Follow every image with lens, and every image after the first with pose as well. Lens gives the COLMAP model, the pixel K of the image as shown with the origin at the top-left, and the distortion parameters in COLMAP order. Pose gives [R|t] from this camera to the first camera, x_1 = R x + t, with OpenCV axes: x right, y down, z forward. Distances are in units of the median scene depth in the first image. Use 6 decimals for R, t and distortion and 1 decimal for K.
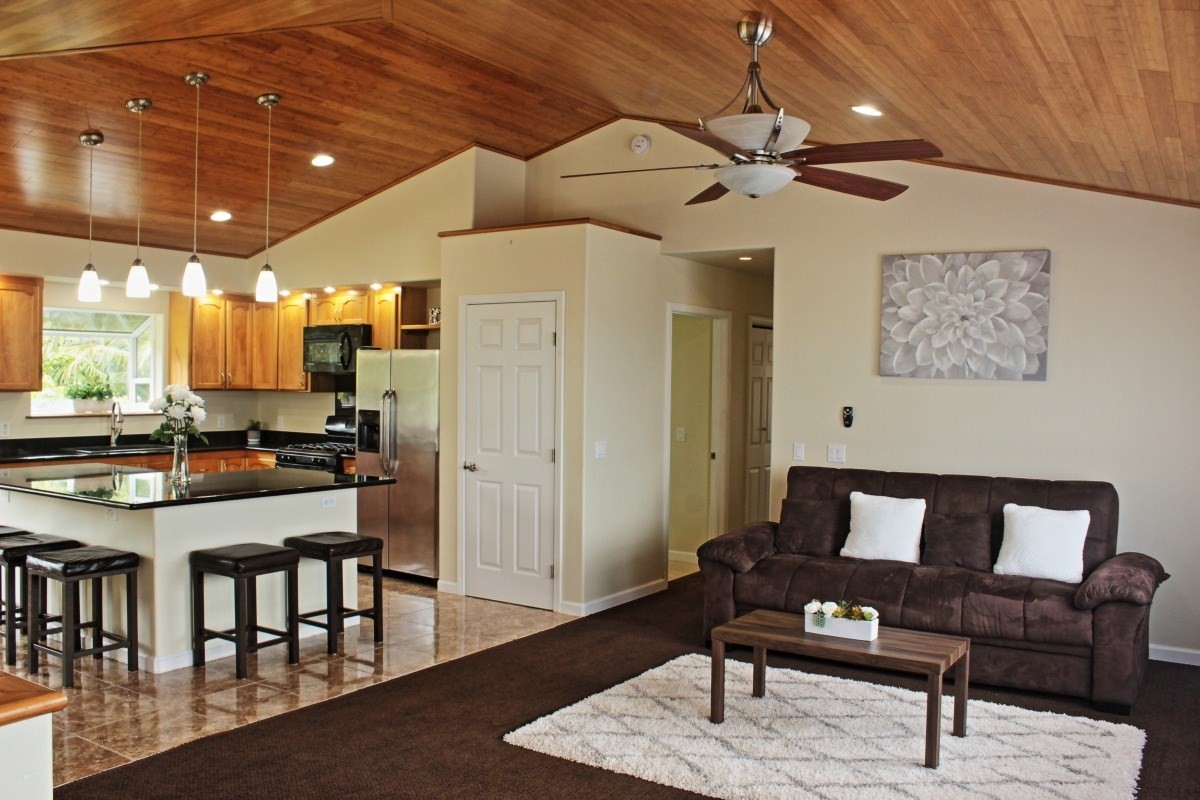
lens RADIAL K [[997.7, 0, 596.5], [0, 997.7, 405.7], [0, 0, 1]] dist [-0.173685, 0.161109]
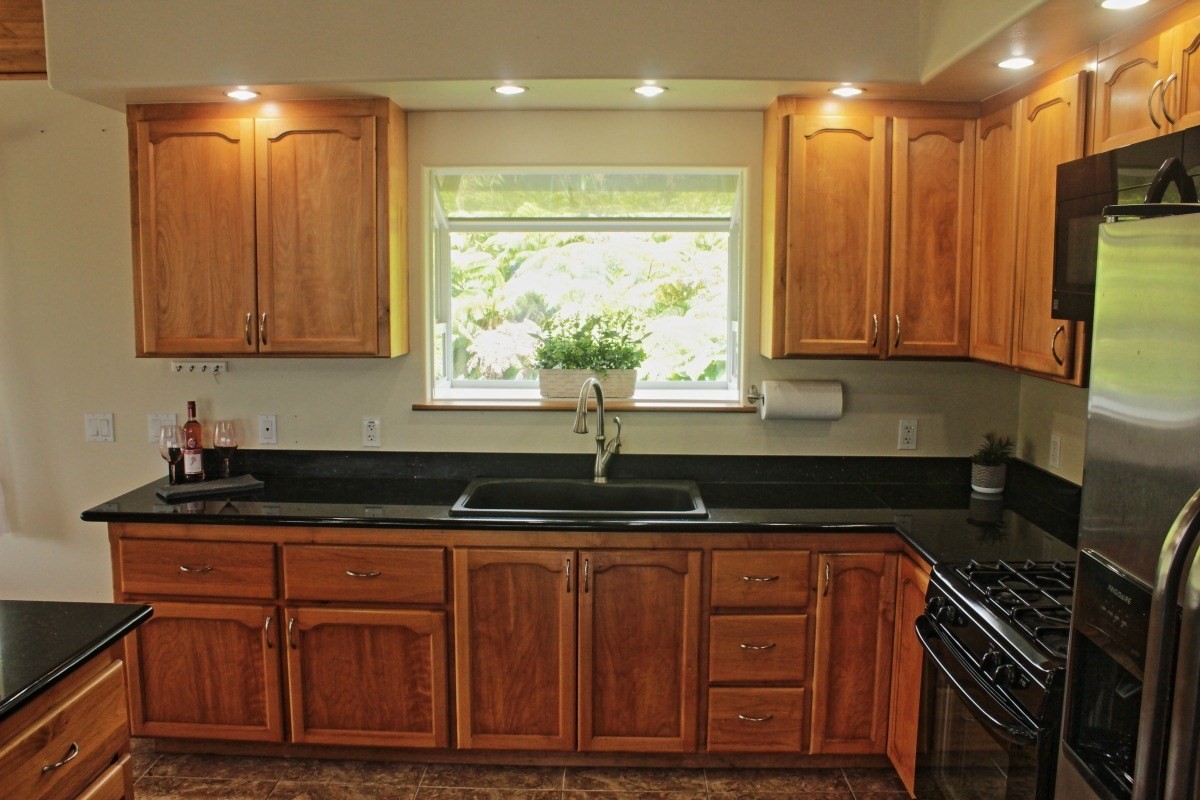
lens RADIAL K [[997.7, 0, 596.5], [0, 997.7, 405.7], [0, 0, 1]] dist [-0.173685, 0.161109]
pose [[0.531665, 0.092581, -0.841880, -0.130156], [-0.019403, 0.995078, 0.097175, -0.035693], [0.846733, -0.035329, 0.530844, 0.770159]]
